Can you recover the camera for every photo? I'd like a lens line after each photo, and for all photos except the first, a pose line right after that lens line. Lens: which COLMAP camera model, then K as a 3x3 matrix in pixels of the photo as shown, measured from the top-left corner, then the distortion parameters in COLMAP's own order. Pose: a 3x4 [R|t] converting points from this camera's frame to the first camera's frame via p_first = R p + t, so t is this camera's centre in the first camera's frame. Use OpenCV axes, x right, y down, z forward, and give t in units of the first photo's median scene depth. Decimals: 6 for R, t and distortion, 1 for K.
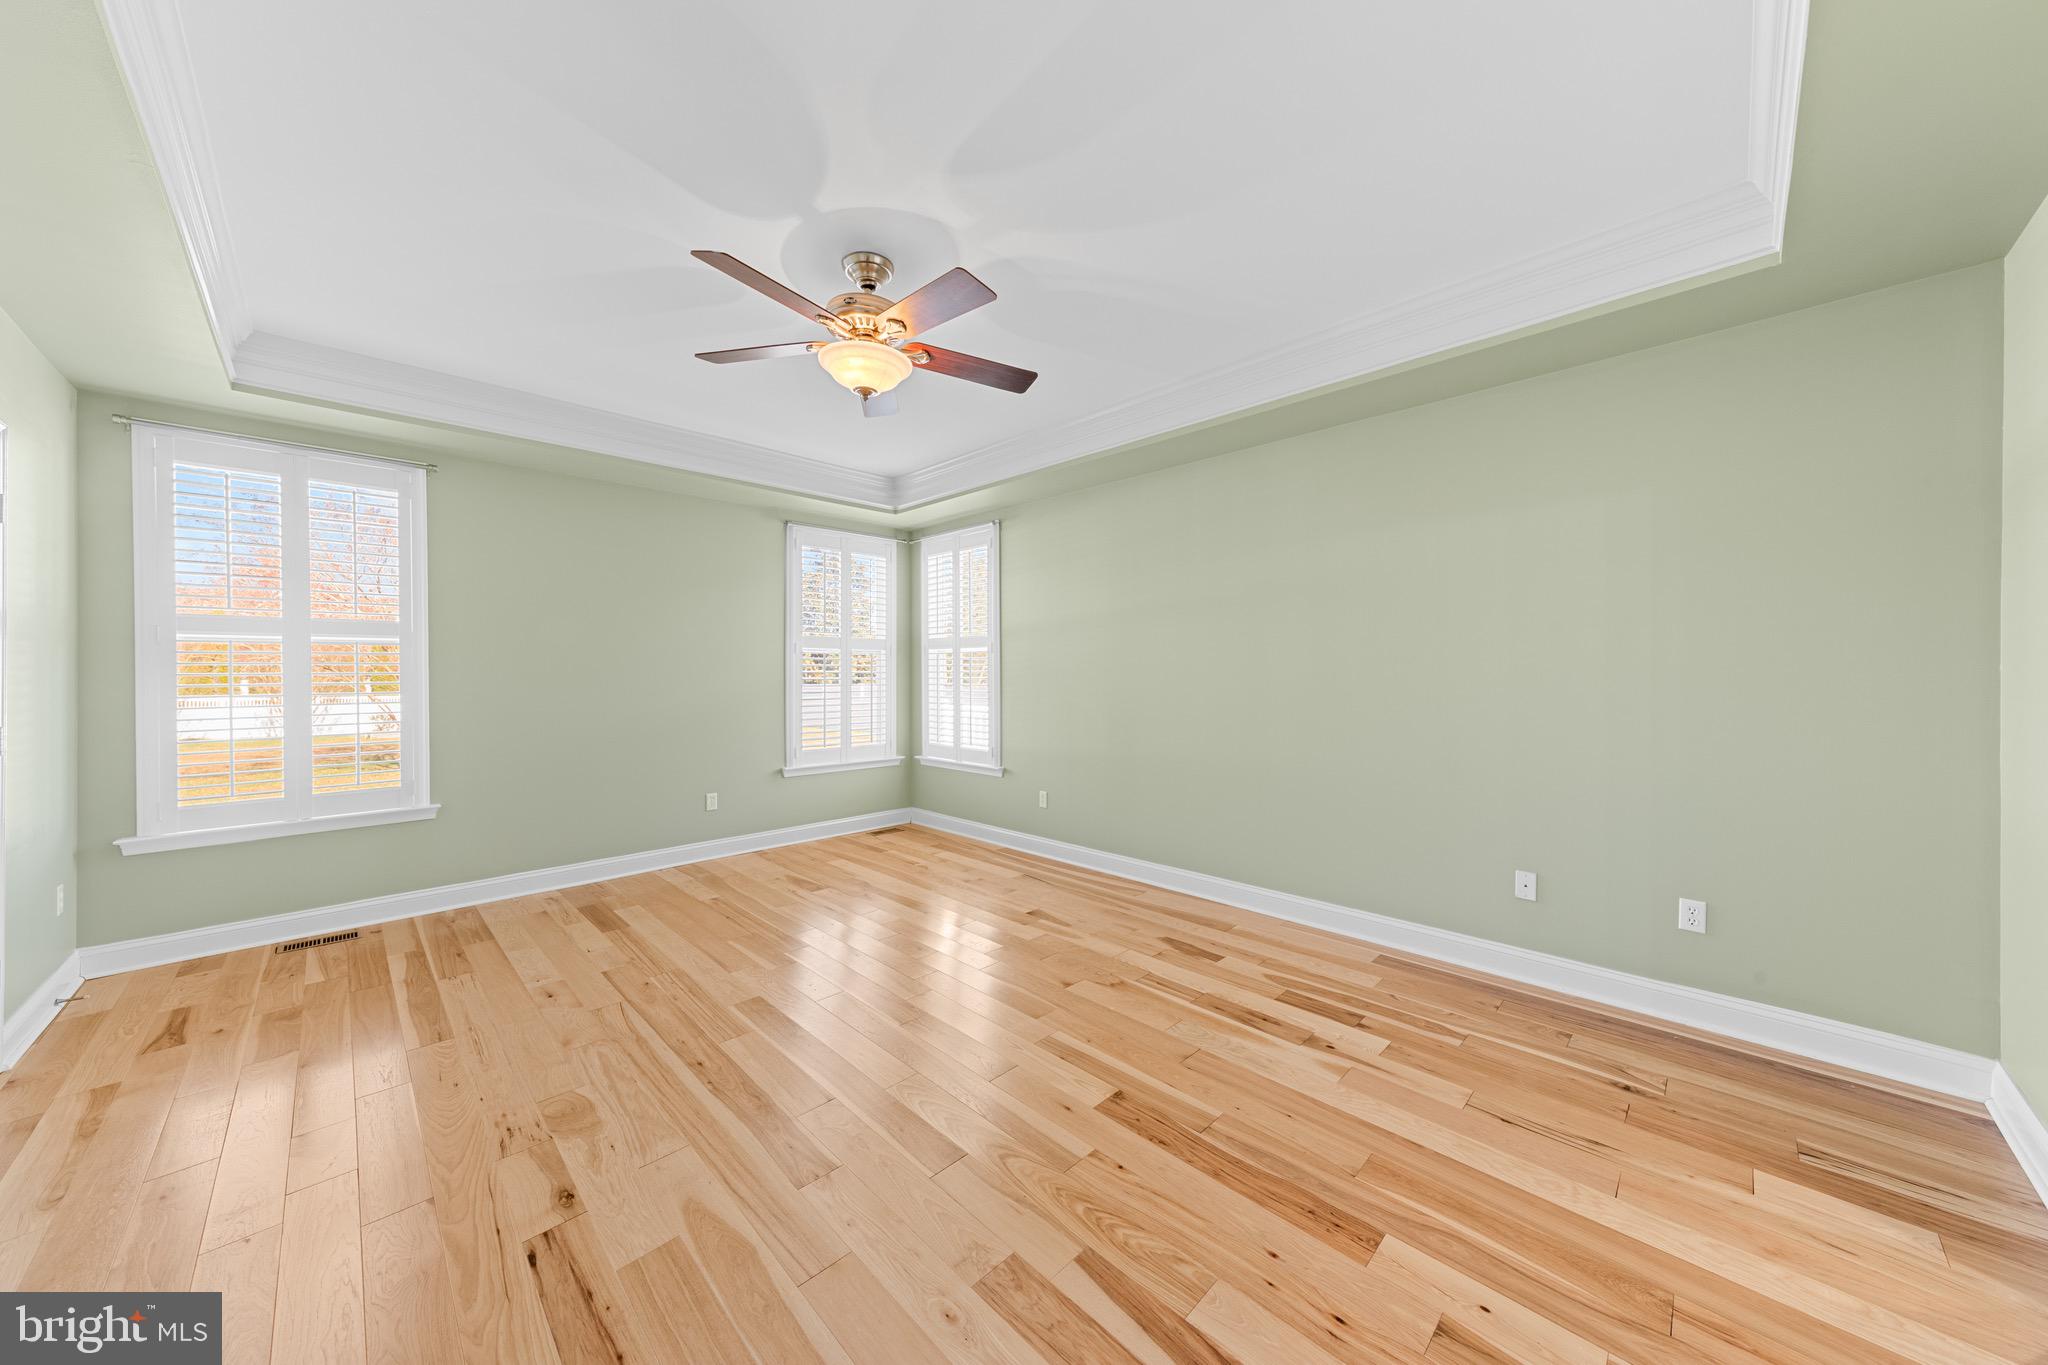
lens RADIAL K [[706.6, 0, 1033.0], [0, 706.6, 675.9], [0, 0, 1]] dist [0.000221, -0.000005]
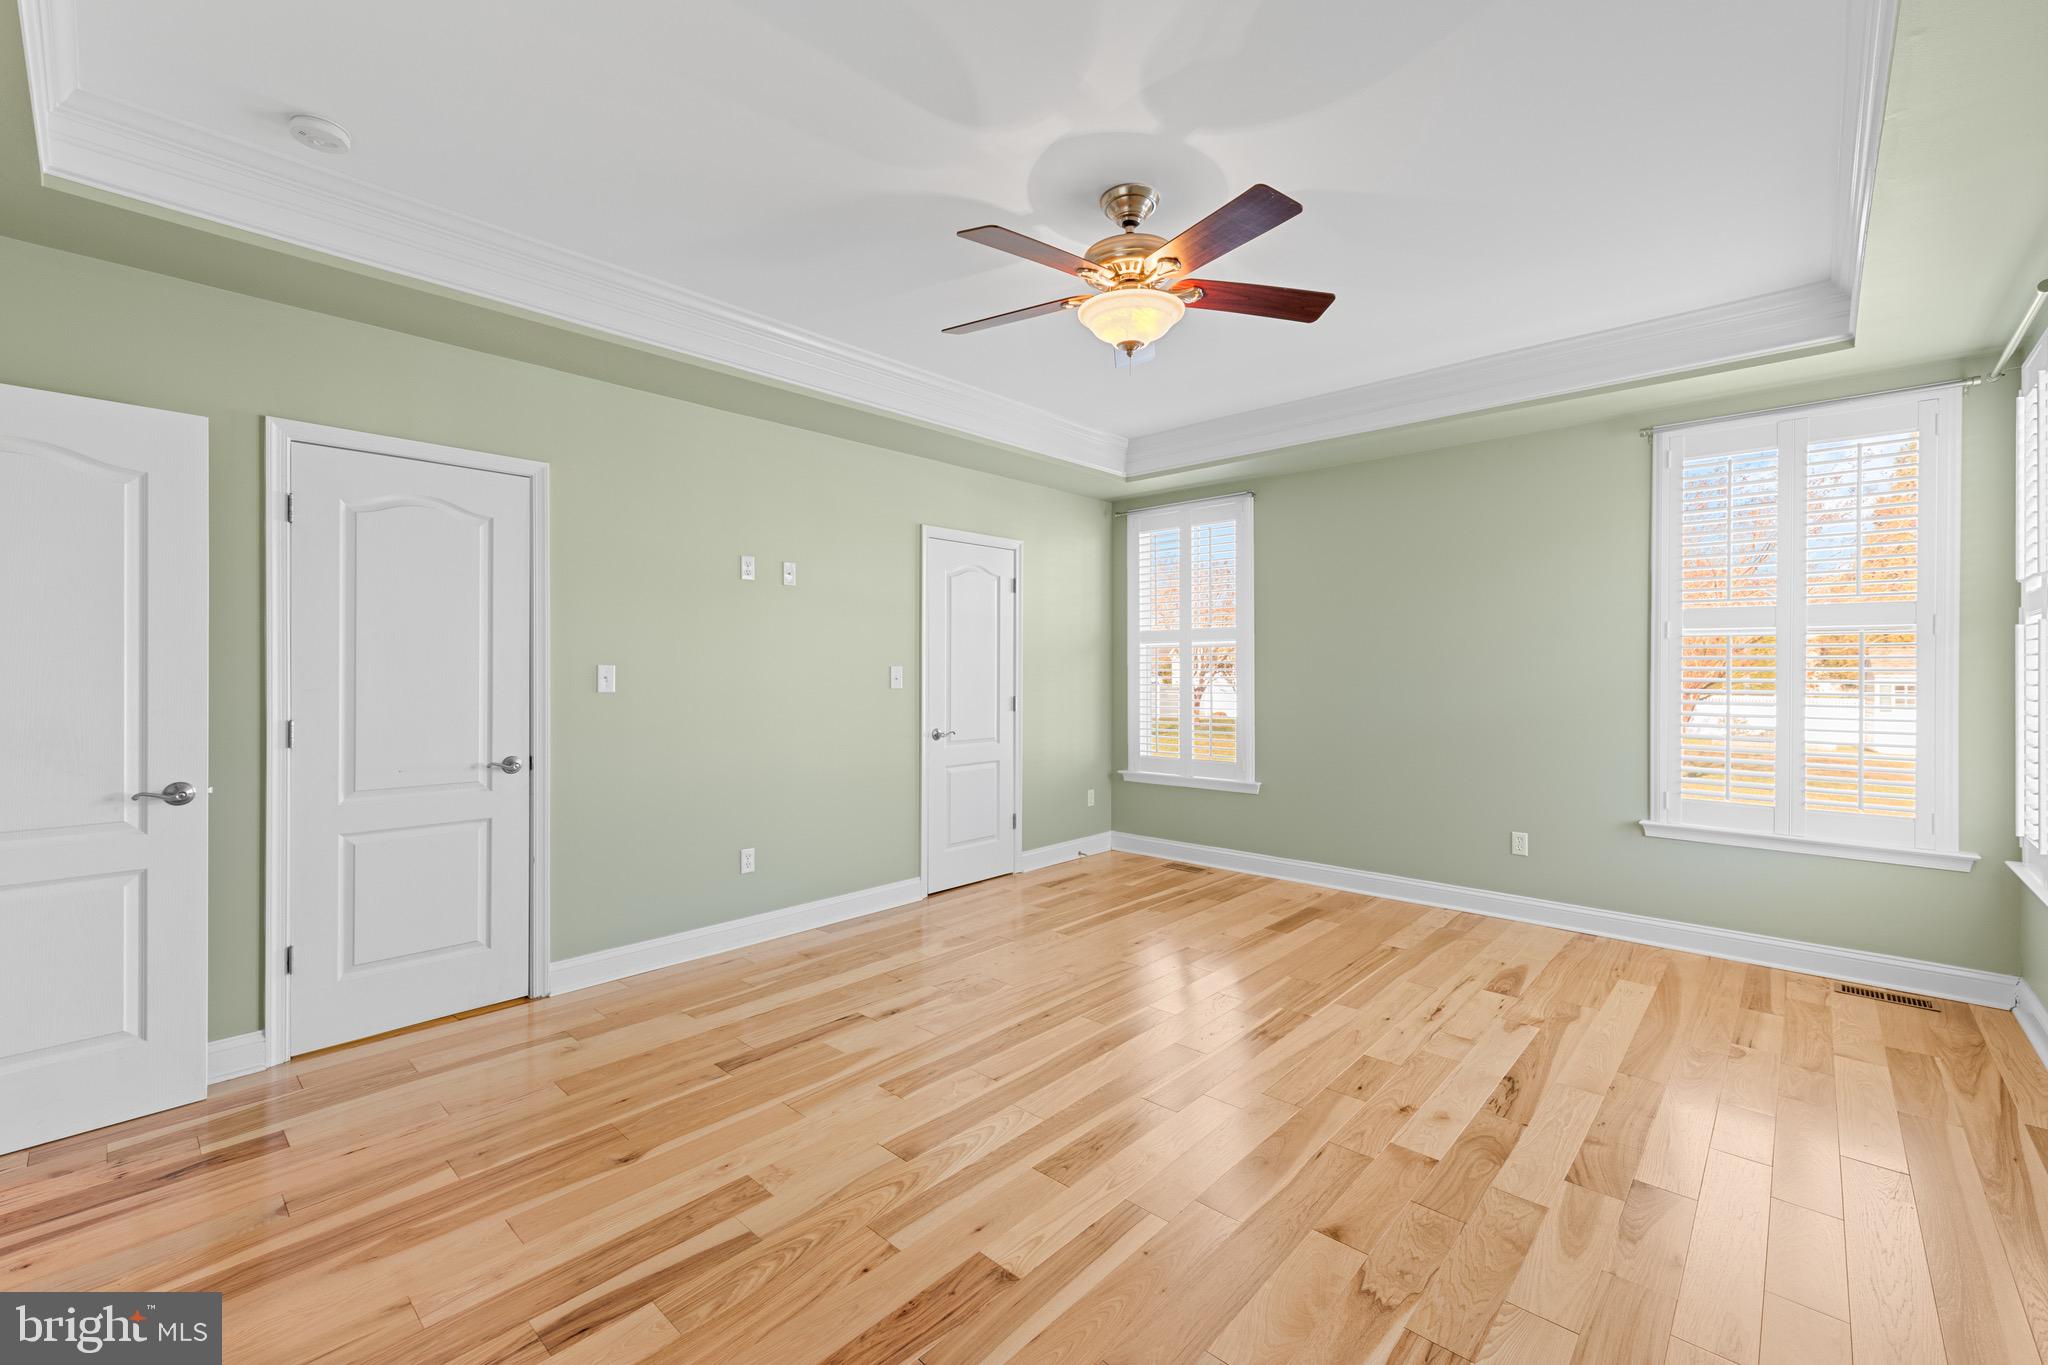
lens RADIAL K [[840.4, 0, 984.4], [0, 840.4, 673.1], [0, 0, 1]] dist [0.002107, -0.000078]
pose [[0.015180, 0.009122, -0.999843, 0.633735], [-0.007788, 0.999929, 0.009005, -0.006925], [0.999854, 0.007650, 0.015250, 0.643240]]
